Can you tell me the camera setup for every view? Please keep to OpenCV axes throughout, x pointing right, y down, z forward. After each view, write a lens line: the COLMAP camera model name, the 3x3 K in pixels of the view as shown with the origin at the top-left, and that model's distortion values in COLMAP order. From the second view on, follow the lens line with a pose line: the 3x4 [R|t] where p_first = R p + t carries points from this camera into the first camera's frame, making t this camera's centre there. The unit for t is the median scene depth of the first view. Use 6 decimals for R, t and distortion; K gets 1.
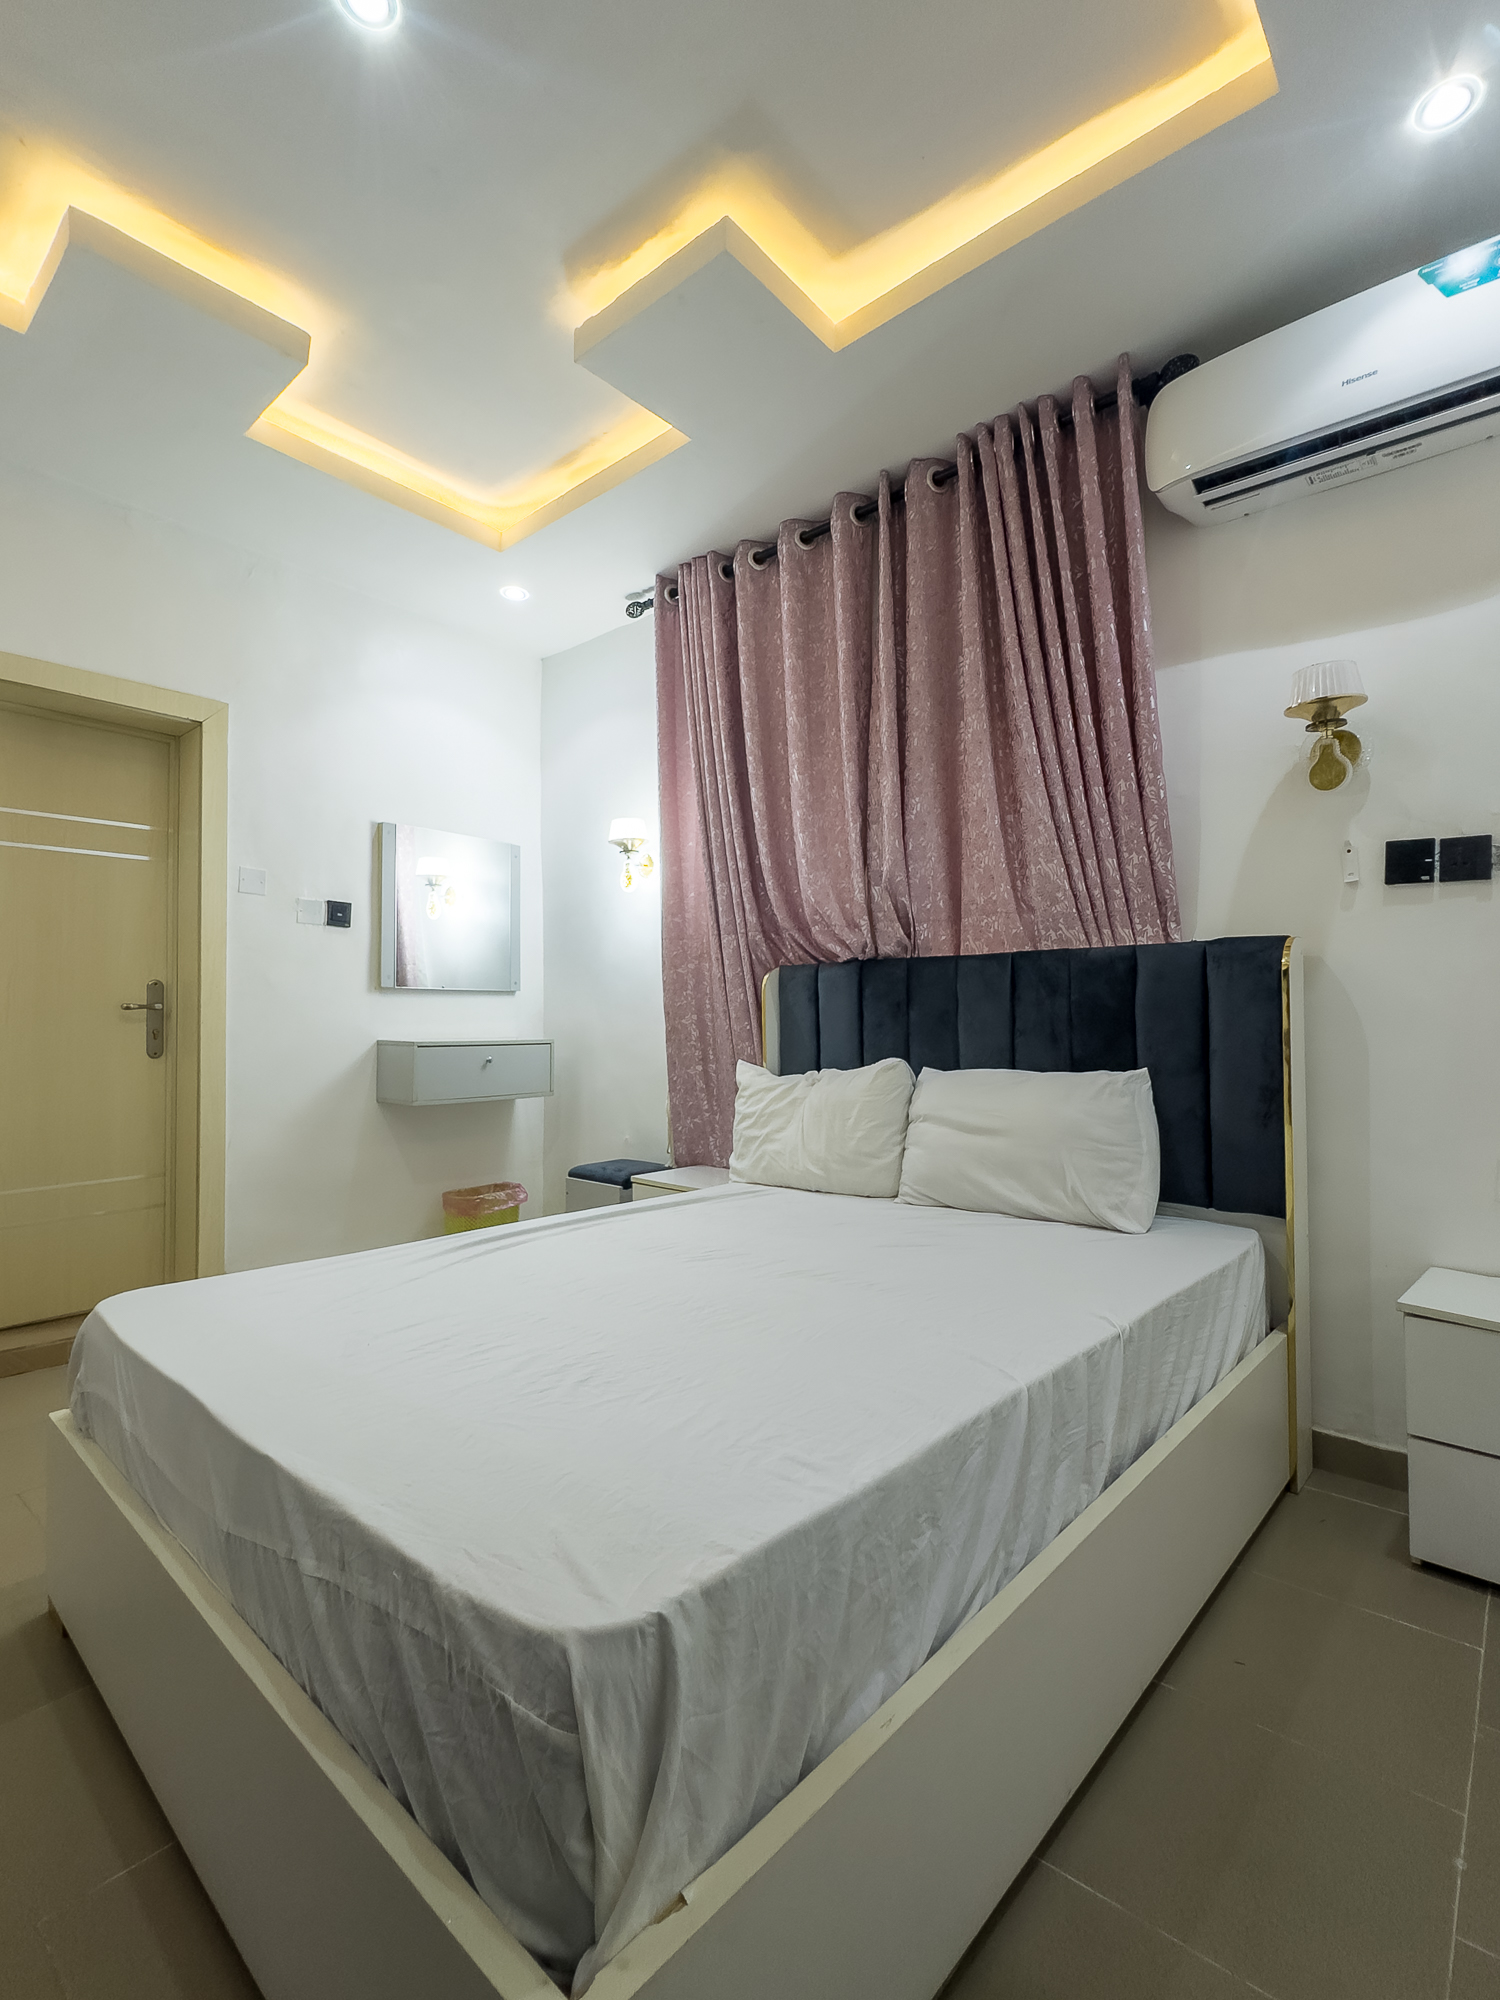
lens RADIAL K [[924.5, 0, 759.9], [0, 924.5, 988.9], [0, 0, 1]] dist [-0.001235, -0.000228]
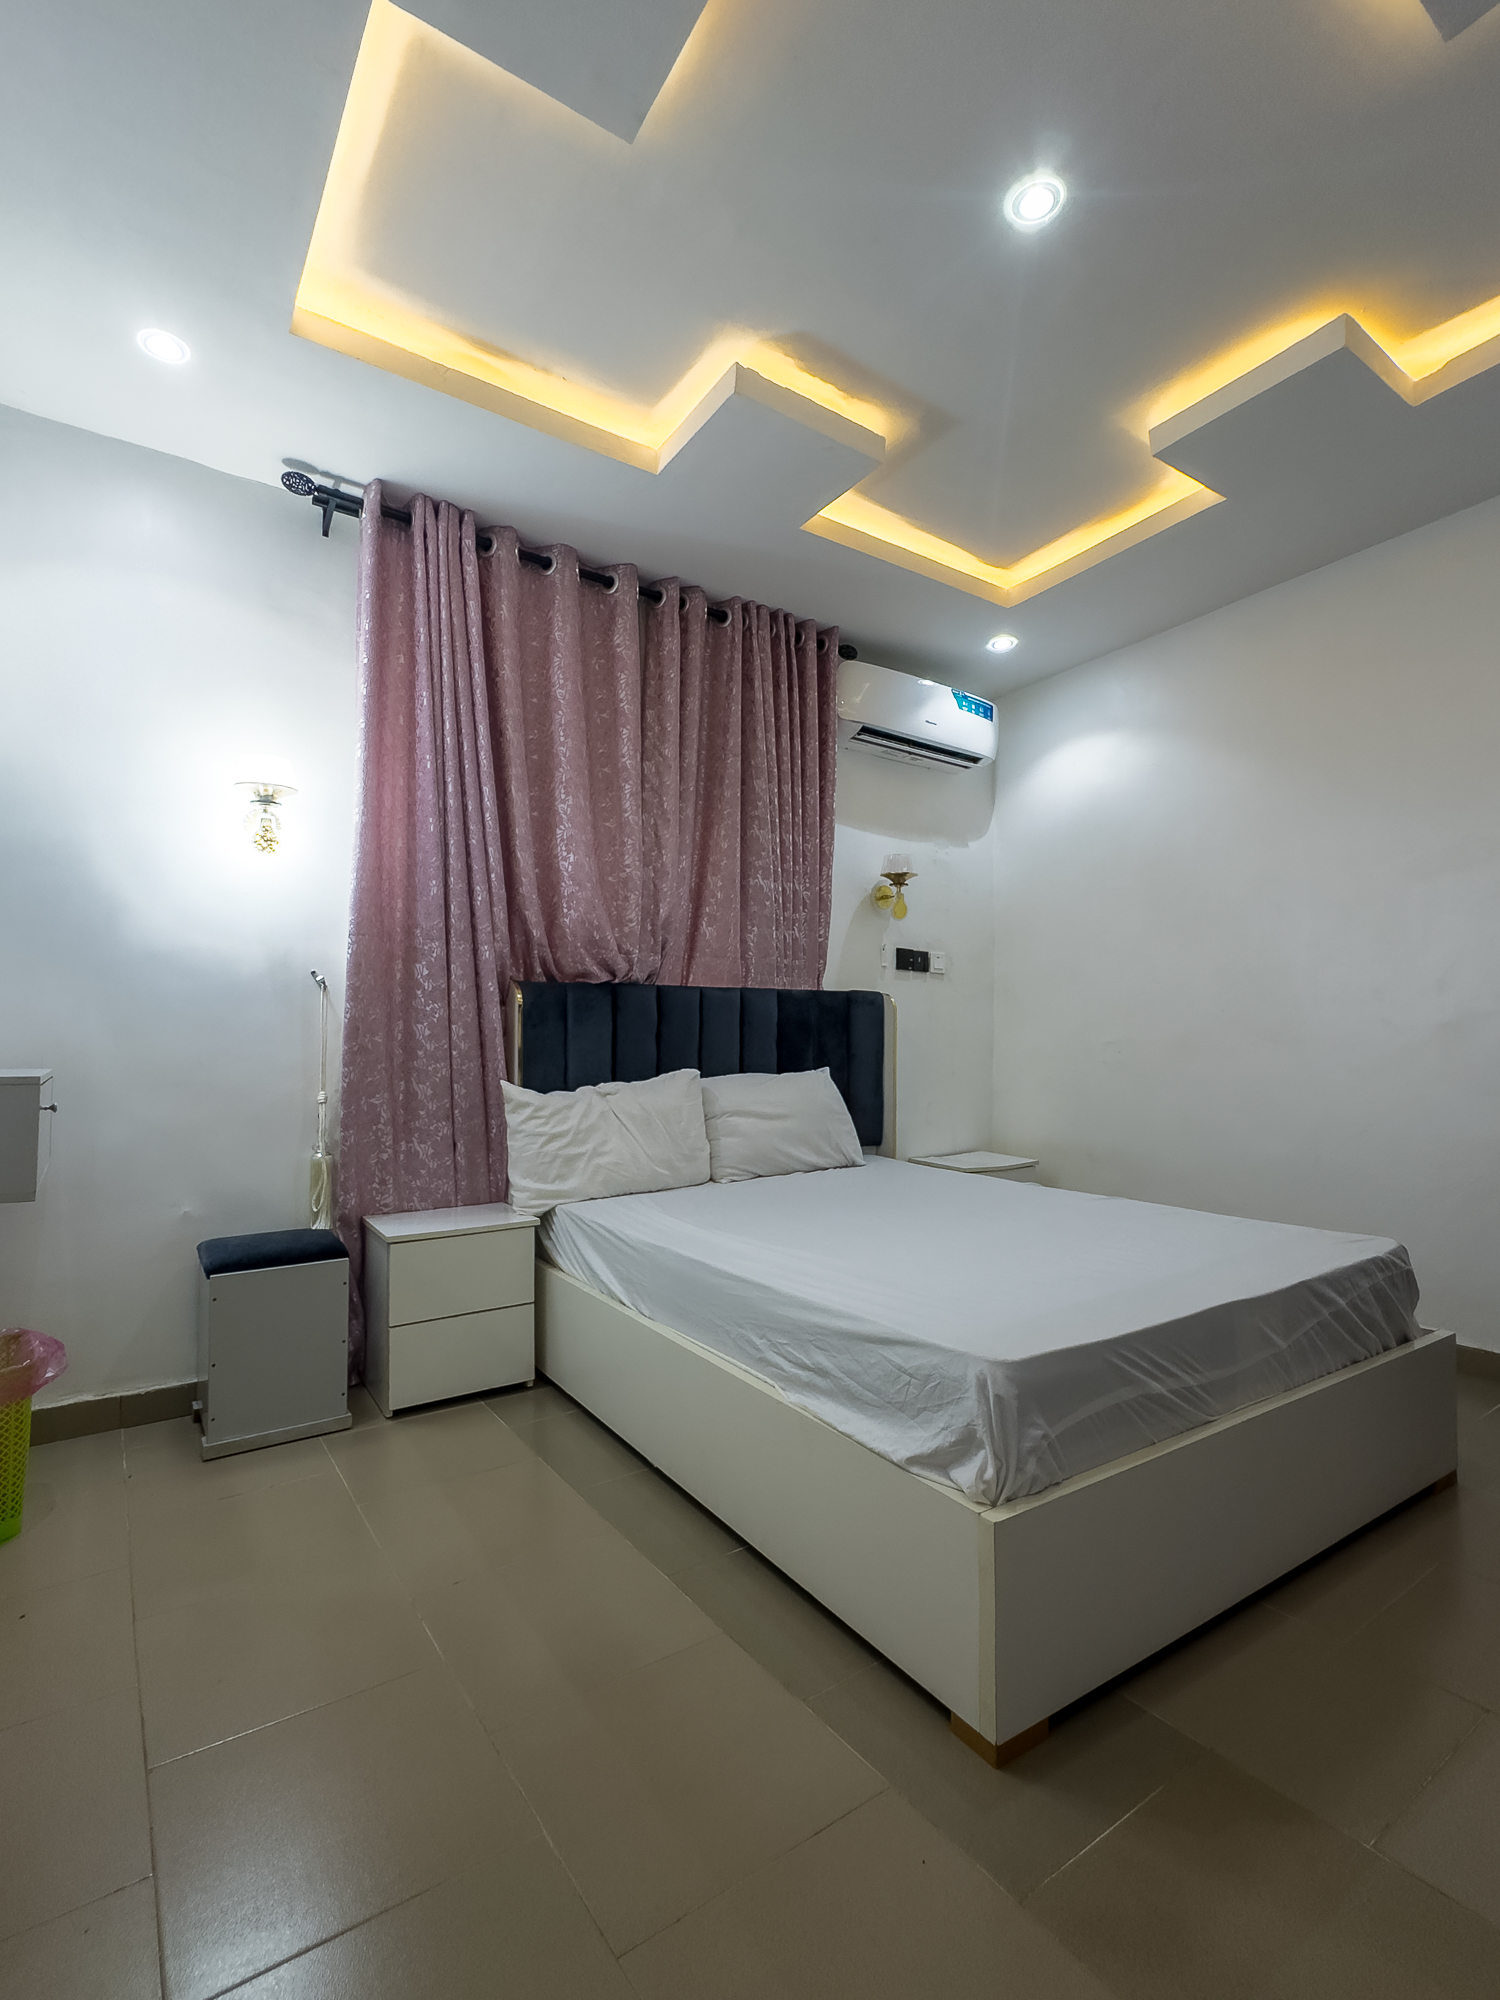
lens RADIAL K [[902.6, 0, 750.0], [0, 902.6, 1000.0], [0, 0, 1]] dist [-0.011362, -0.000212]
pose [[0.262201, 0.043085, 0.964051, -0.926947], [-0.032179, 0.998838, -0.035888, 0.023577], [-0.964477, -0.021613, 0.263282, 0.584224]]
